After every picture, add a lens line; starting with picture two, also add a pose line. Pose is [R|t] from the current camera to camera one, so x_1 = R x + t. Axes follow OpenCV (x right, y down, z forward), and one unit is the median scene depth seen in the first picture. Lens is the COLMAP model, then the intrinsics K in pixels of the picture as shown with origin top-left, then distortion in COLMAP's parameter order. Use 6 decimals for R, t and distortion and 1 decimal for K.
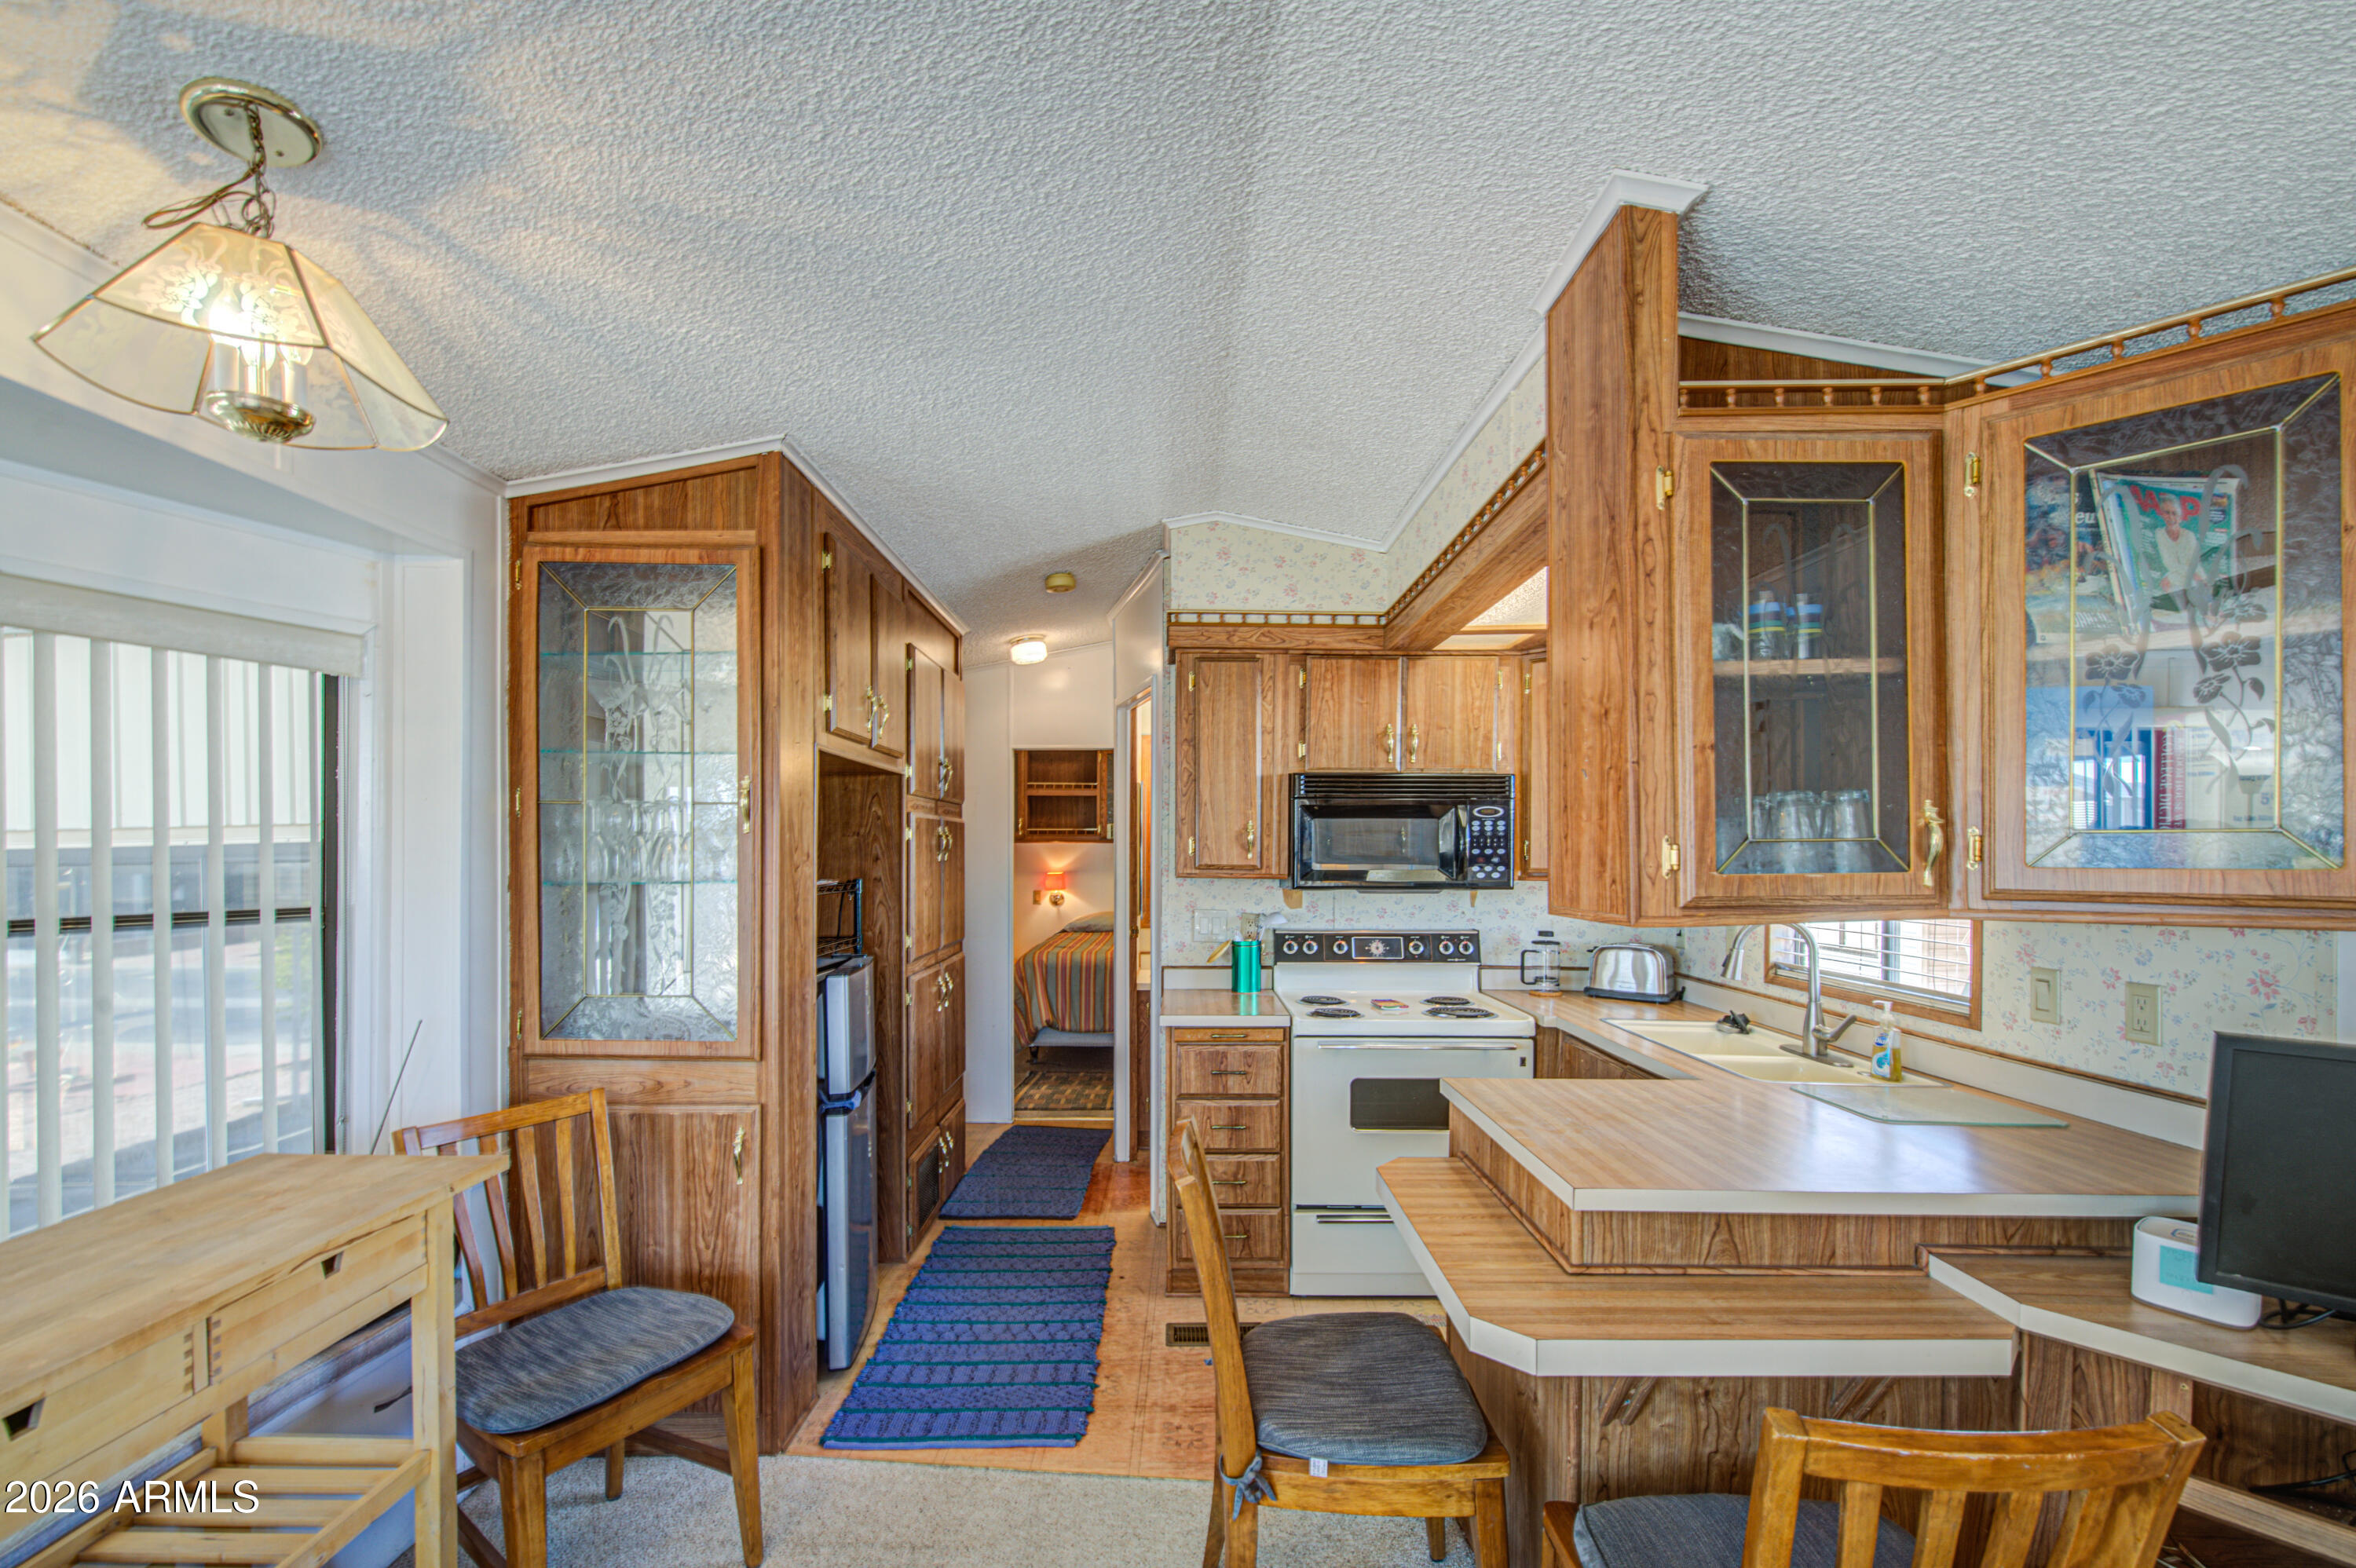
lens RADIAL K [[967.1, 0, 1178.6], [0, 967.1, 854.0], [0, 0, 1]] dist [0.000107, -0.000508]
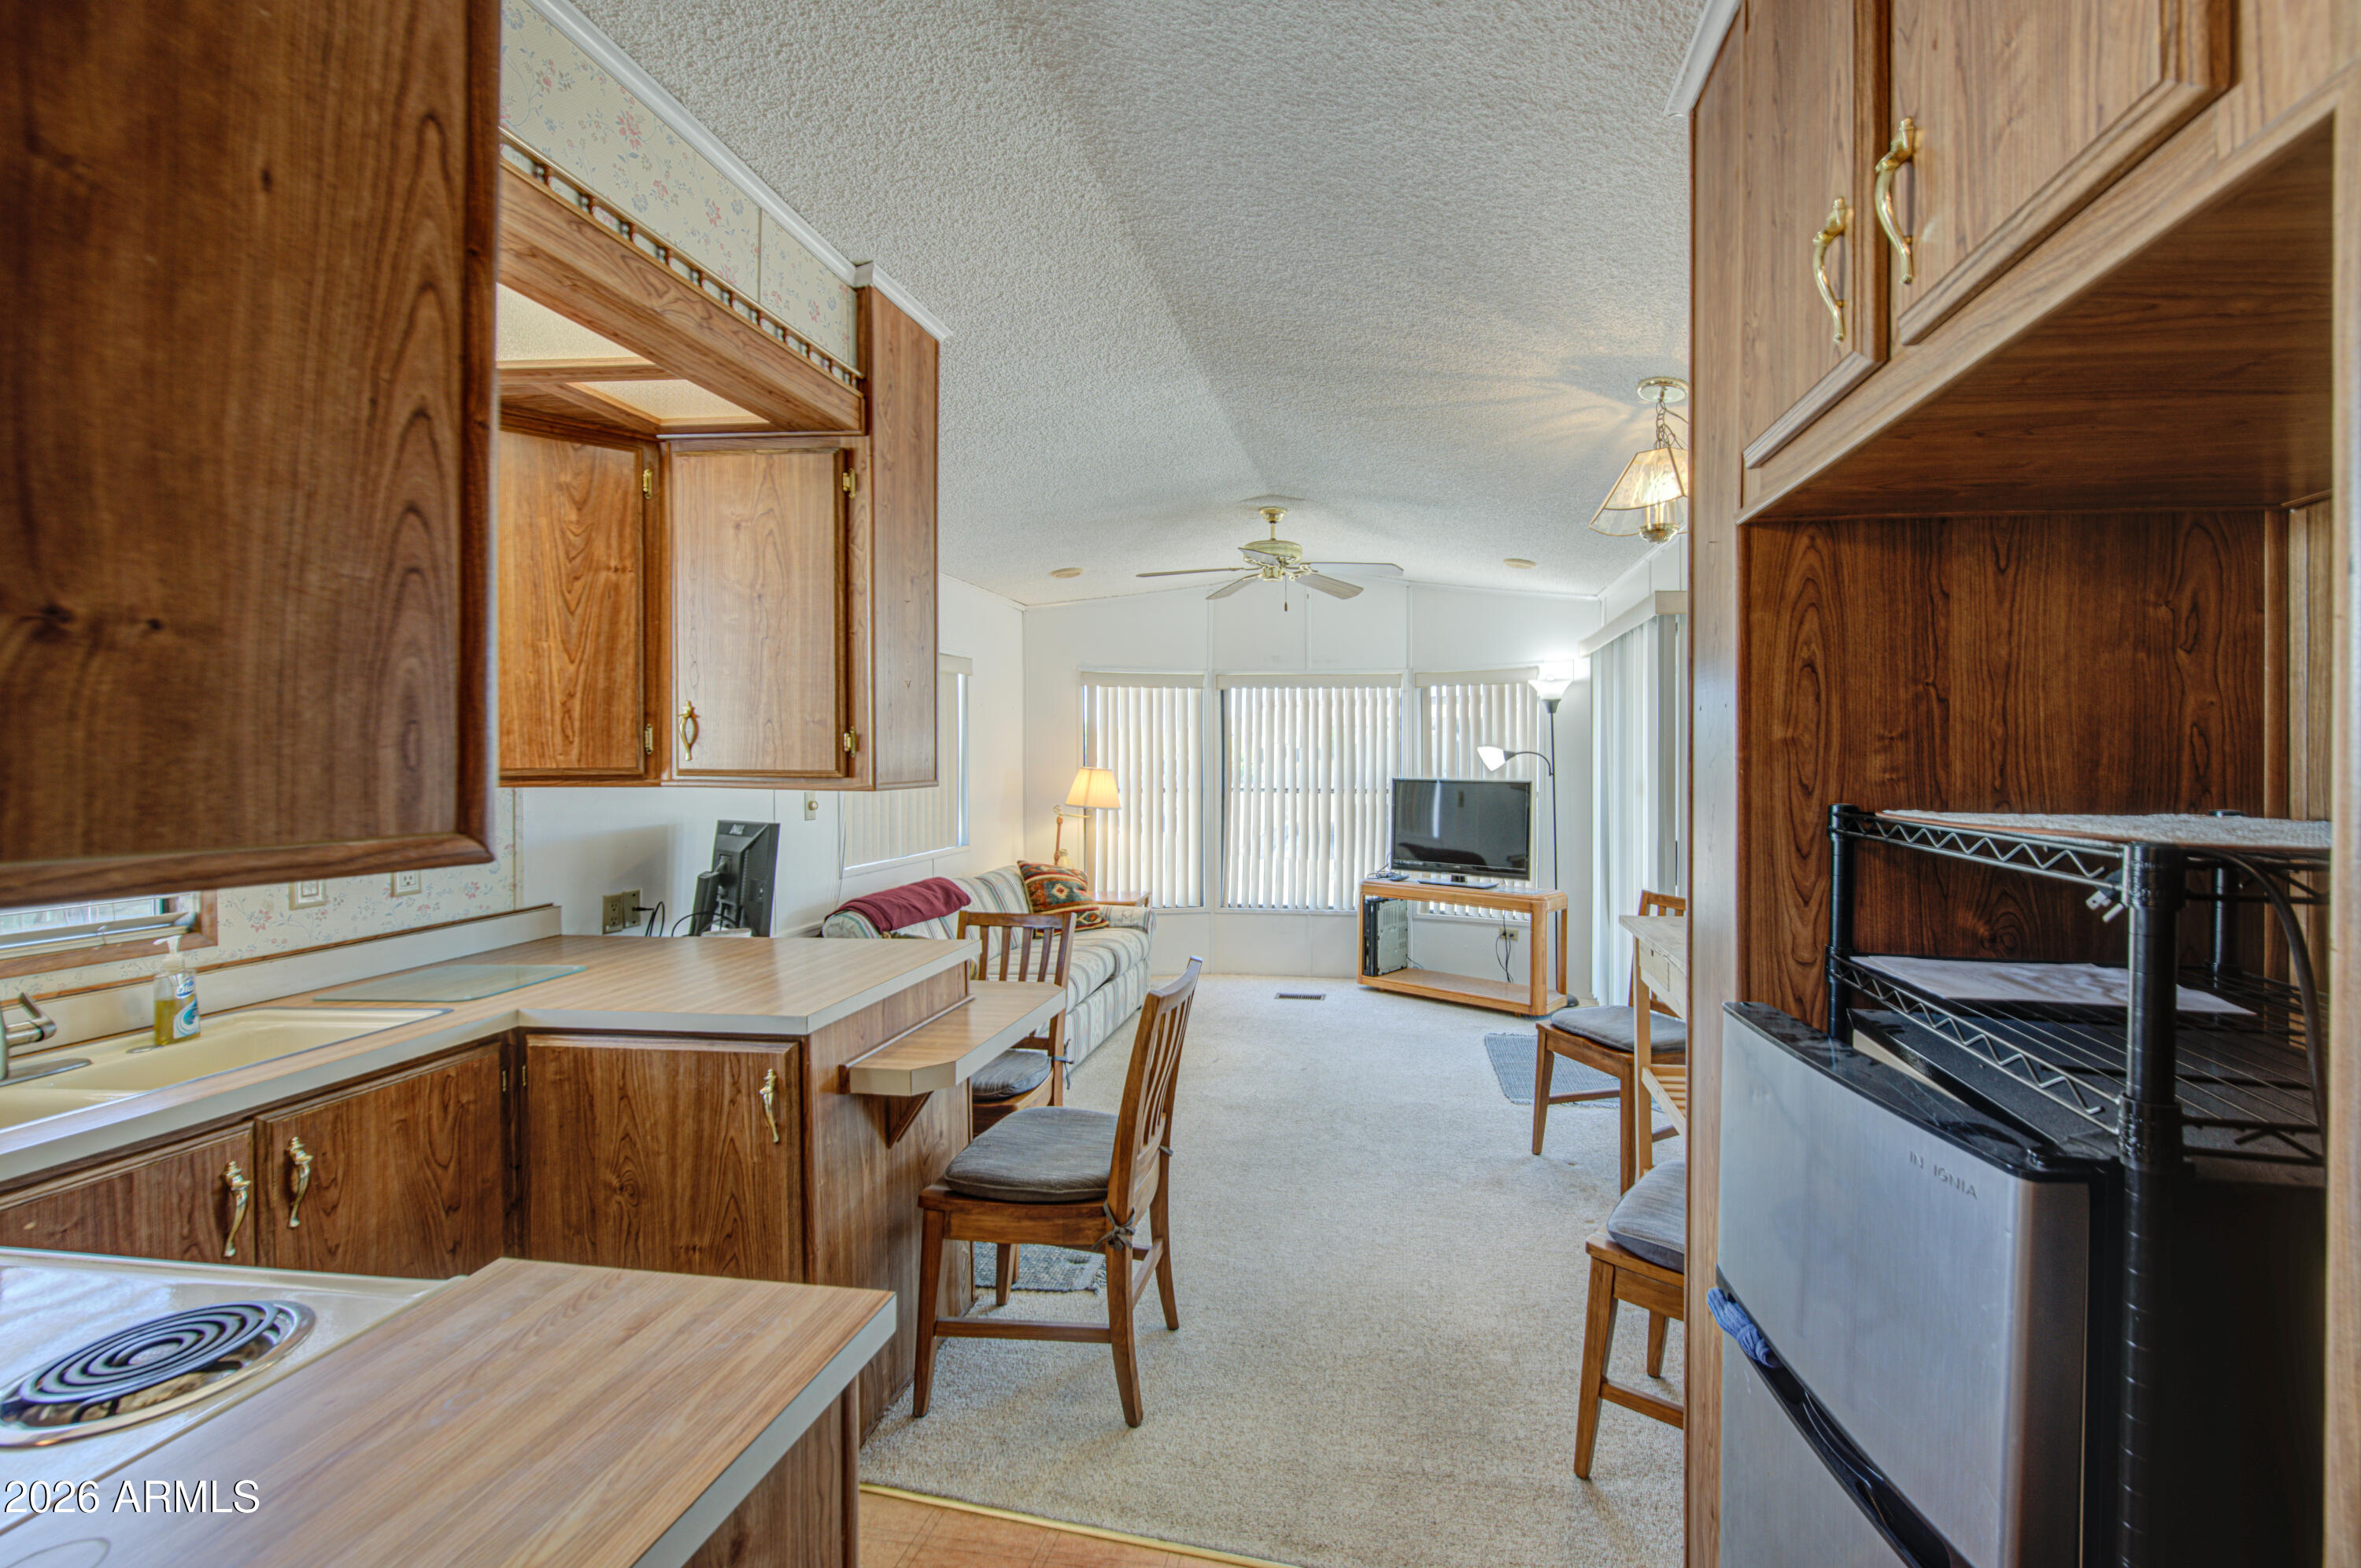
lens RADIAL K [[989.2, 0, 1252.1], [0, 989.2, 788.7], [0, 0, 1]] dist [-0.000472, -0.000263]
pose [[-0.986504, -0.008442, 0.163519, -0.197432], [-0.002344, 0.999296, 0.037453, 0.008213], [-0.163720, 0.036564, -0.985829, 1.505663]]
